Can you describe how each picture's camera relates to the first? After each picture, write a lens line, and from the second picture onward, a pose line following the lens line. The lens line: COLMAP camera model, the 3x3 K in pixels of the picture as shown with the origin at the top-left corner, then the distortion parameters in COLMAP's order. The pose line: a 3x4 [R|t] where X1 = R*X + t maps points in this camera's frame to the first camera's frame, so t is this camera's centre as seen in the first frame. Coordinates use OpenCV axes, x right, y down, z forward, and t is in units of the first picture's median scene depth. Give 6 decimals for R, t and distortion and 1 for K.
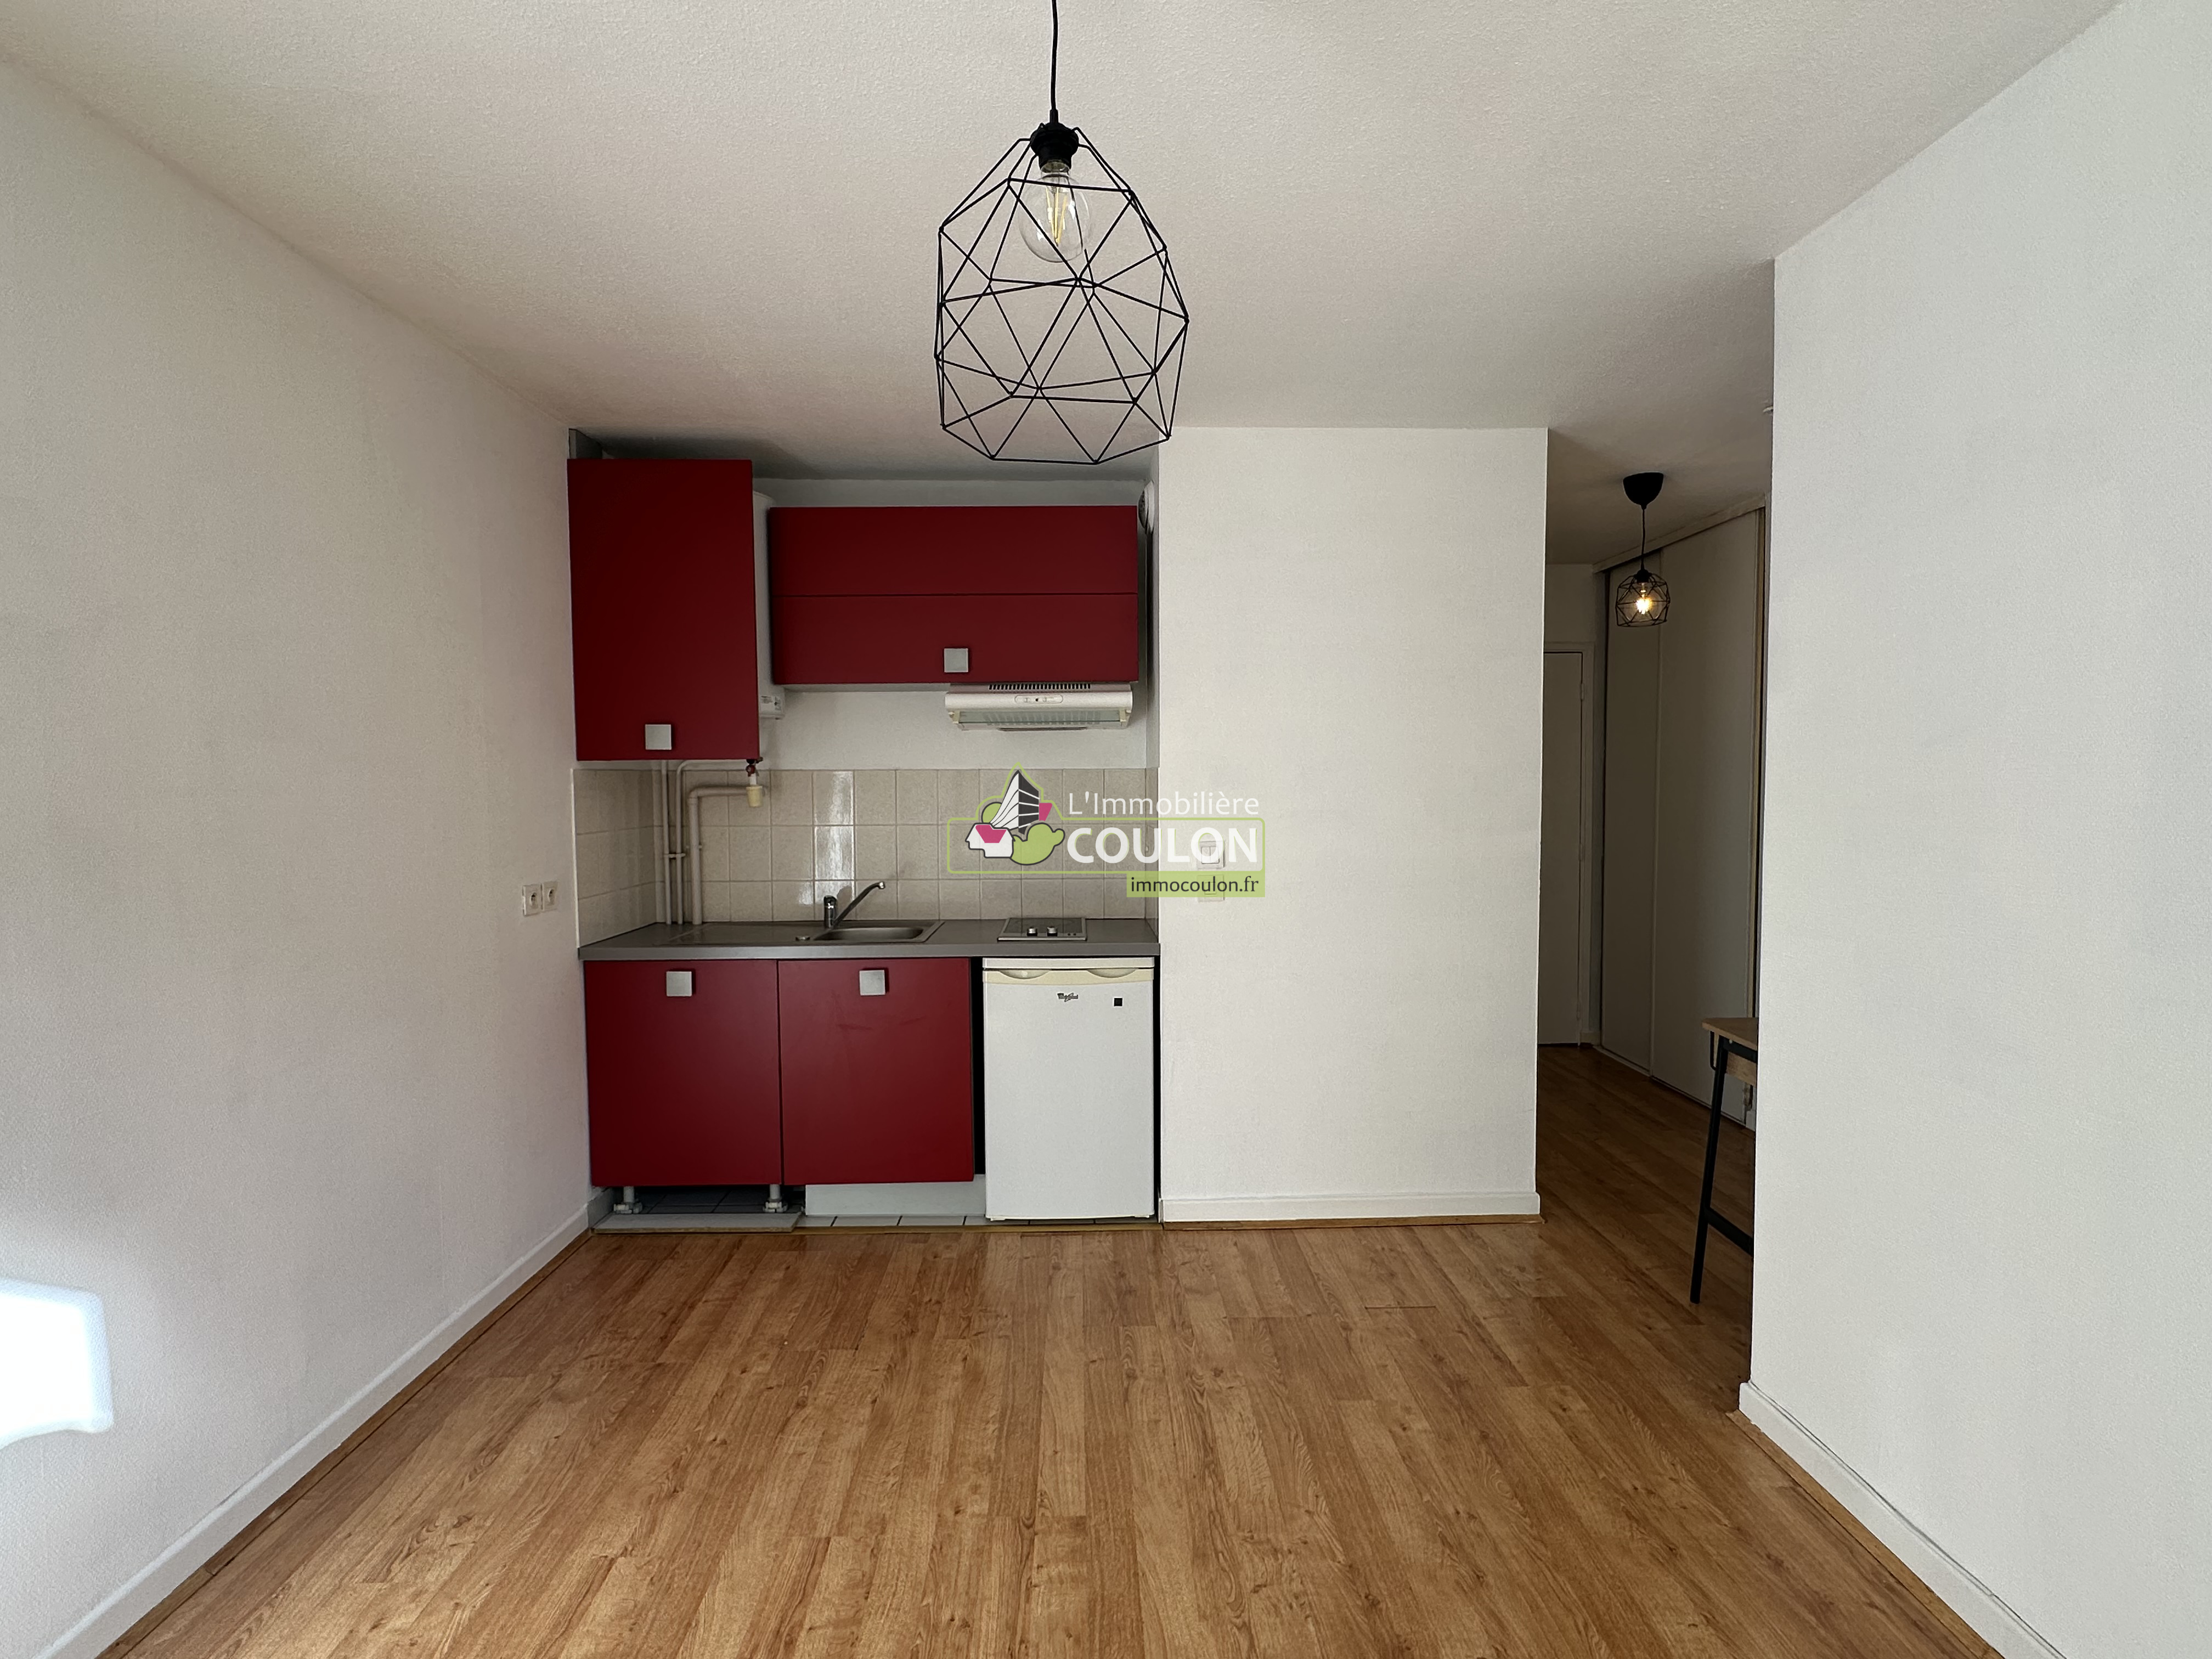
lens RADIAL K [[1085.2, 0, 1106.0], [0, 1085.2, 829.5], [0, 0, 1]] dist [0.002597, 0.000461]
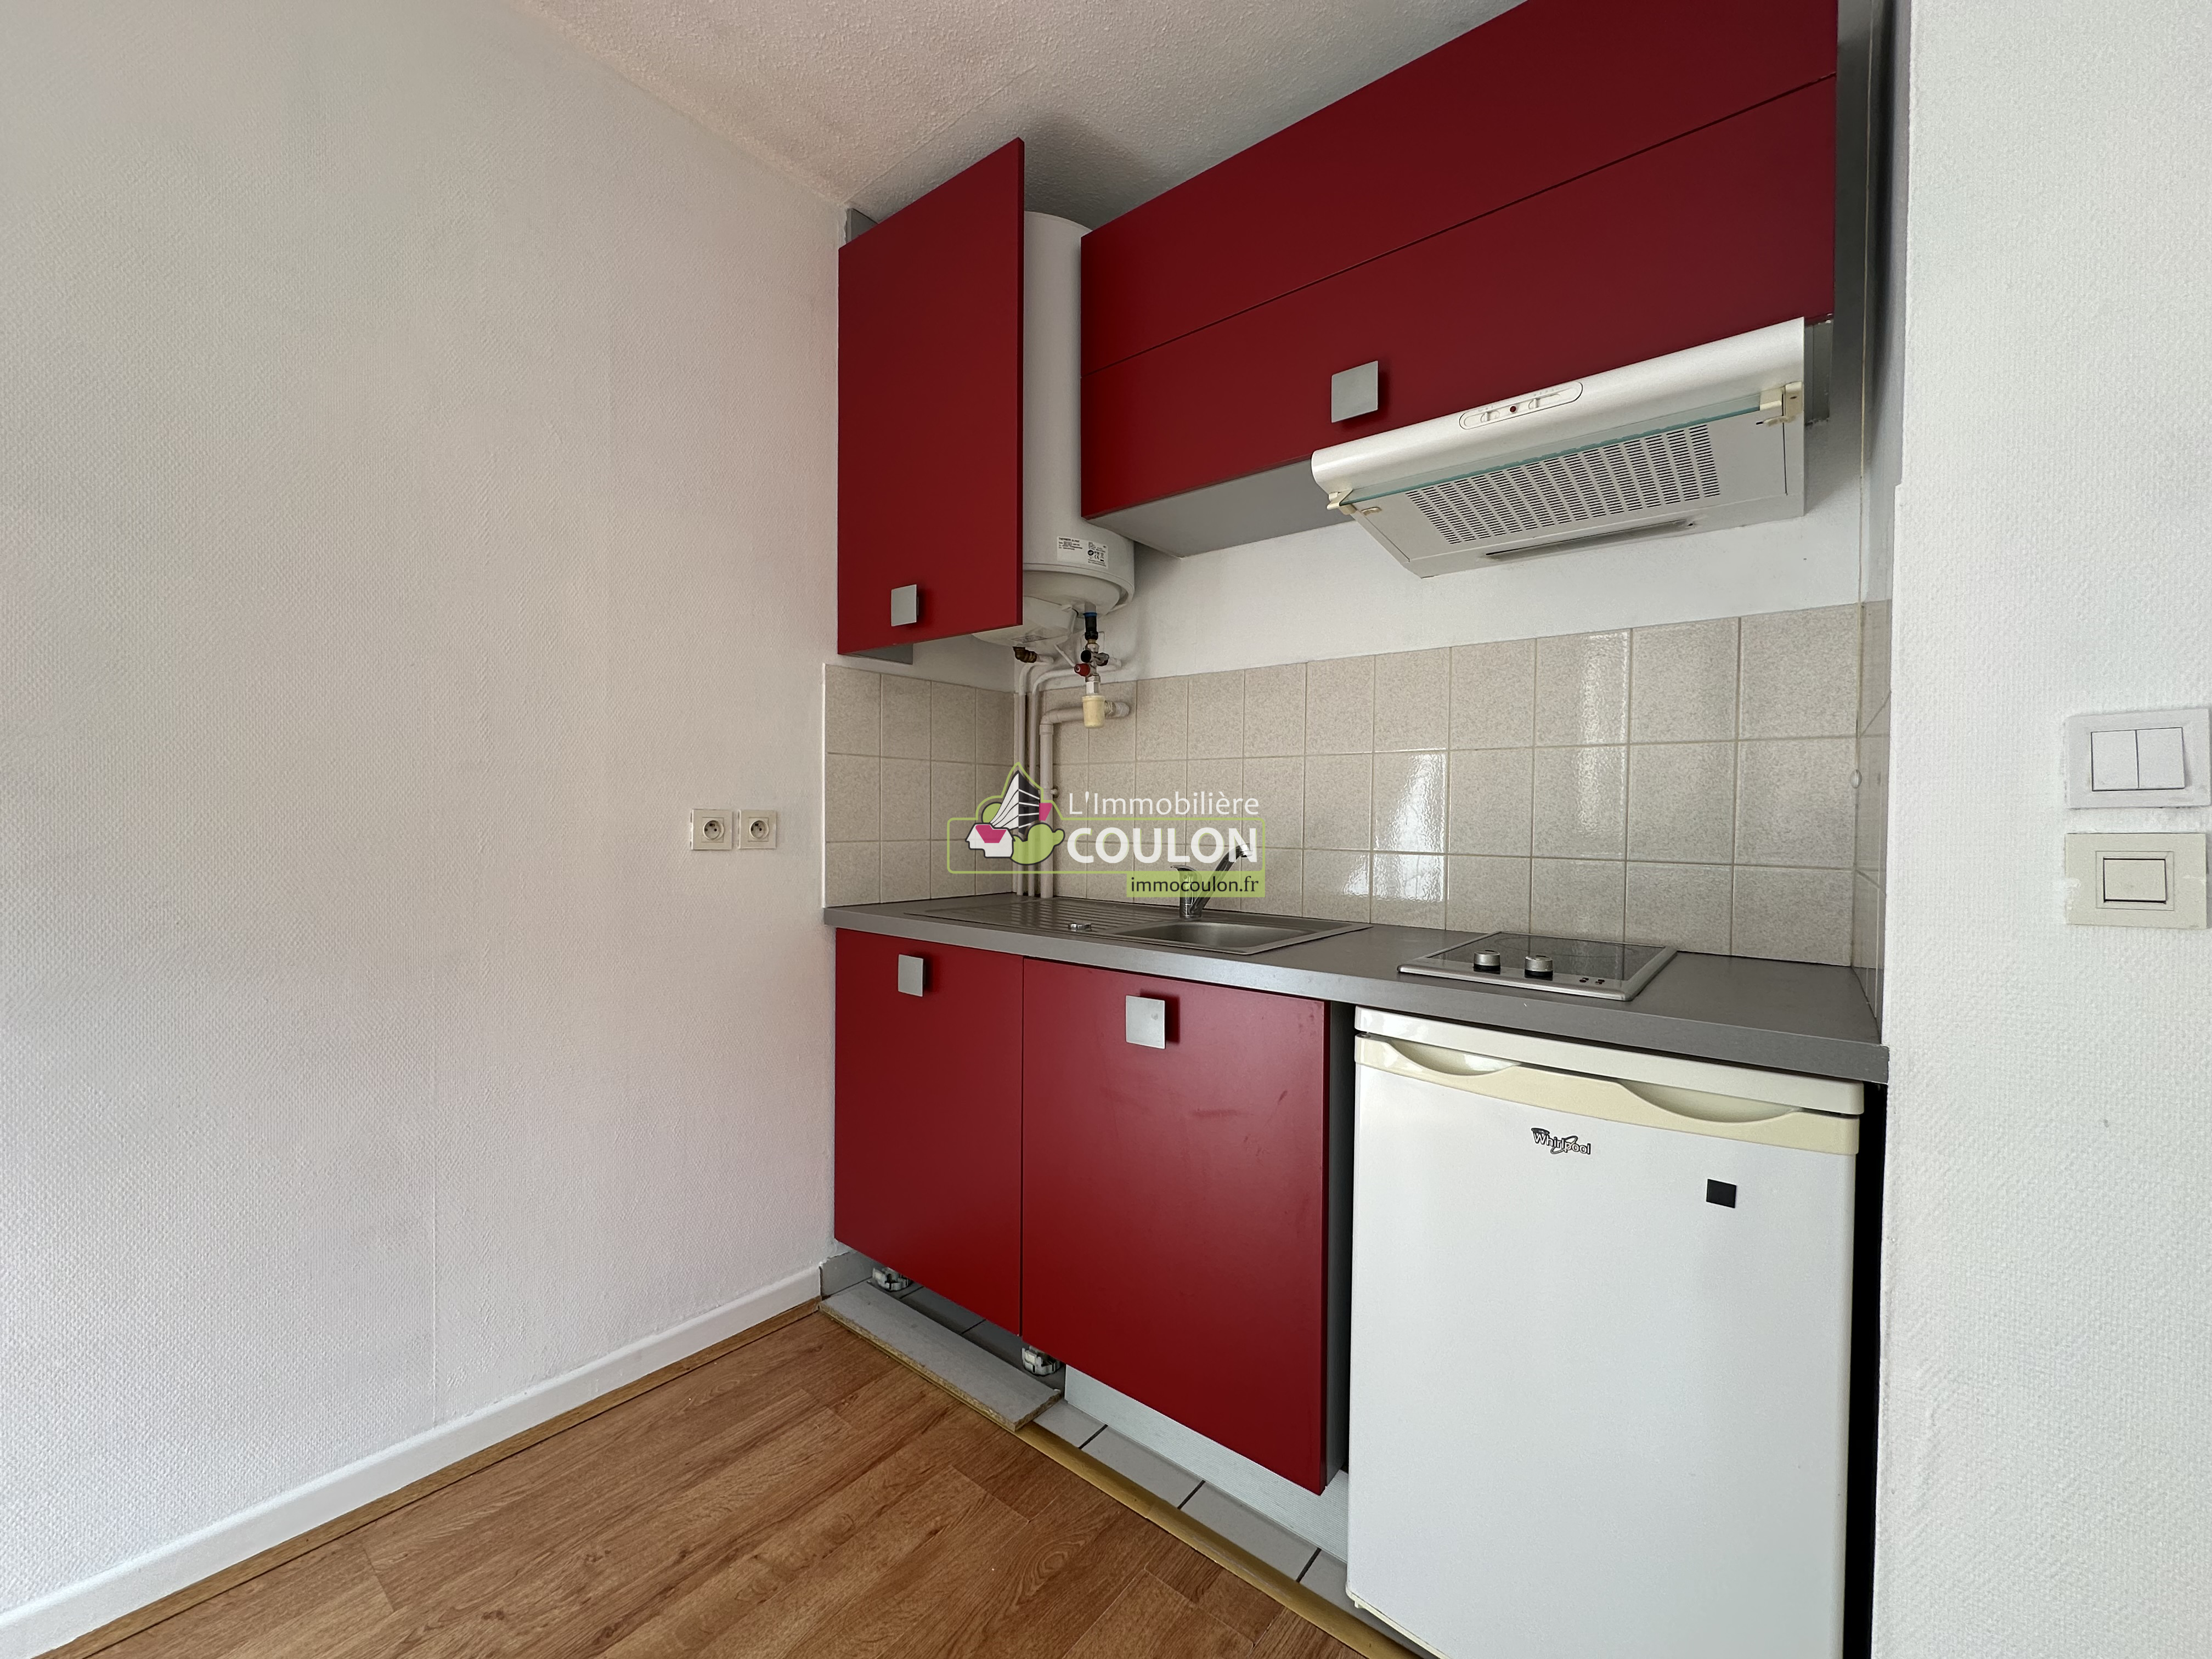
lens RADIAL K [[879.2, 0, 1106.0], [0, 879.2, 829.5], [0, 0, 1]] dist [-0.002666, -0.000009]
pose [[0.762441, 0.023540, -0.646629, 0.047210], [-0.043761, 0.998926, -0.015234, 0.065159], [0.645576, 0.039912, 0.762652, 0.771291]]
